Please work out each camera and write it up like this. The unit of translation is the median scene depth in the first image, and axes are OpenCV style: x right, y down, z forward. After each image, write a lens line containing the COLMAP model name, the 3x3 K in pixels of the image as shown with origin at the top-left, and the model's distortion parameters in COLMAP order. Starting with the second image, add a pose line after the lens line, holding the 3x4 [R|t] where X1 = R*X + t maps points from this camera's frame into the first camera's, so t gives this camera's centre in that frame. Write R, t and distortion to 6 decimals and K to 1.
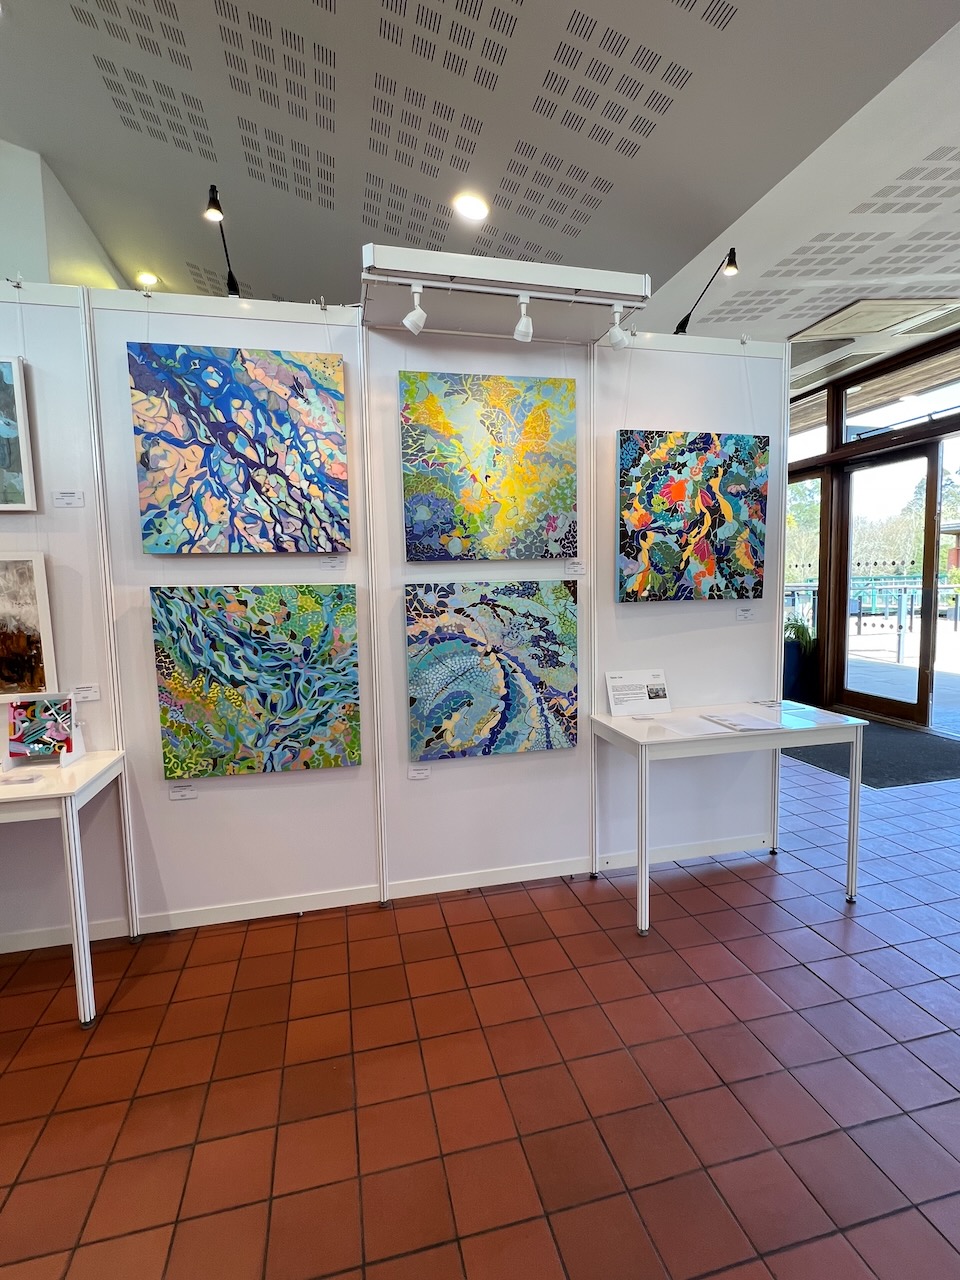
lens RADIAL K [[607.3, 0, 477.7], [0, 607.3, 643.0], [0, 0, 1]] dist [-0.020258, -0.000579]
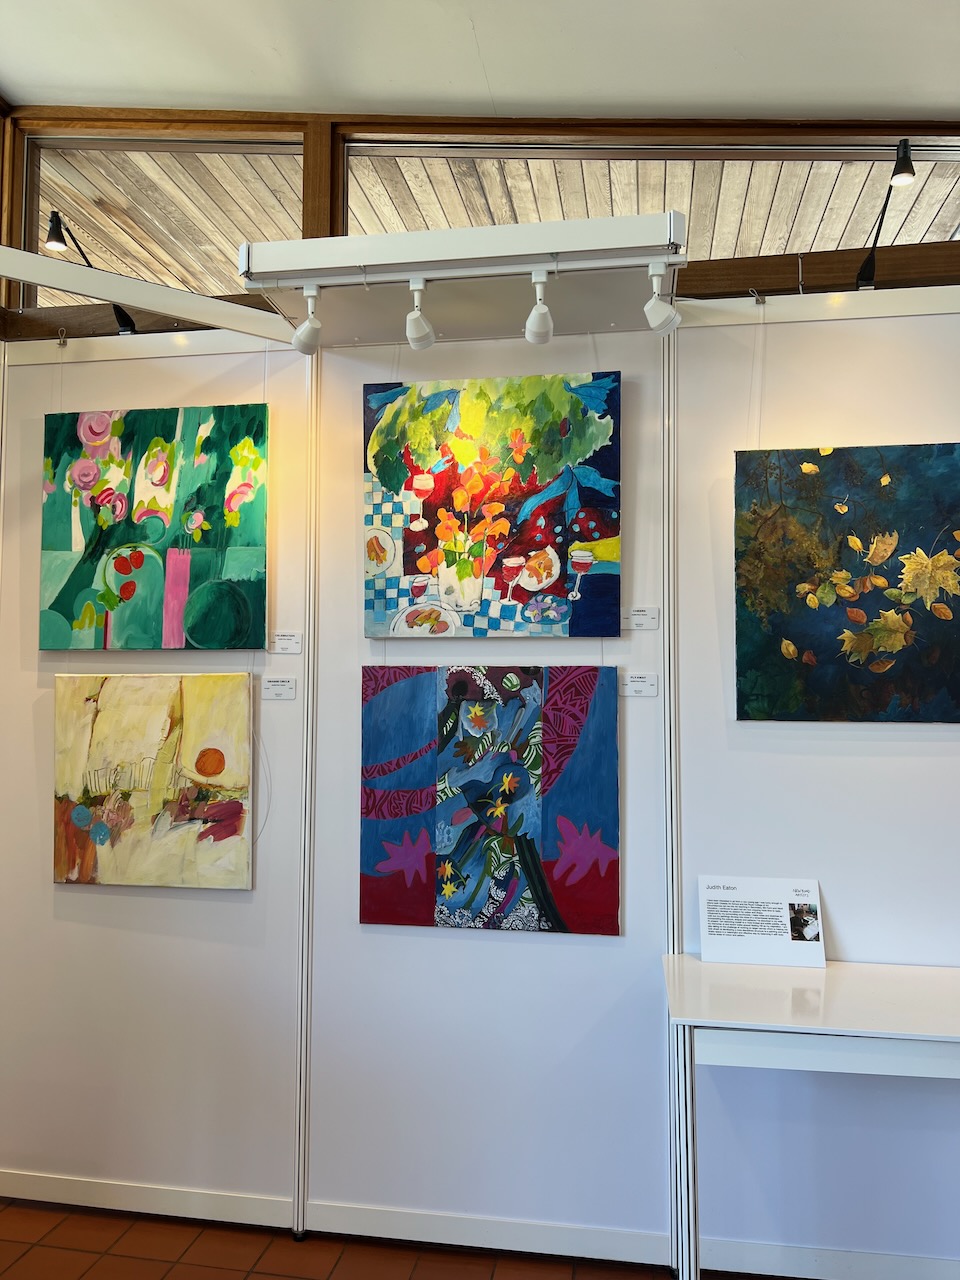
lens RADIAL K [[956.7, 0, 477.0], [0, 956.7, 635.8], [0, 0, 1]] dist [0.015138, -0.041255]
pose [[0.918760, -0.012896, -0.394605, 0.386741], [-0.055690, 0.985241, -0.161862, -0.015058], [0.390868, 0.170688, 0.904482, 0.096619]]
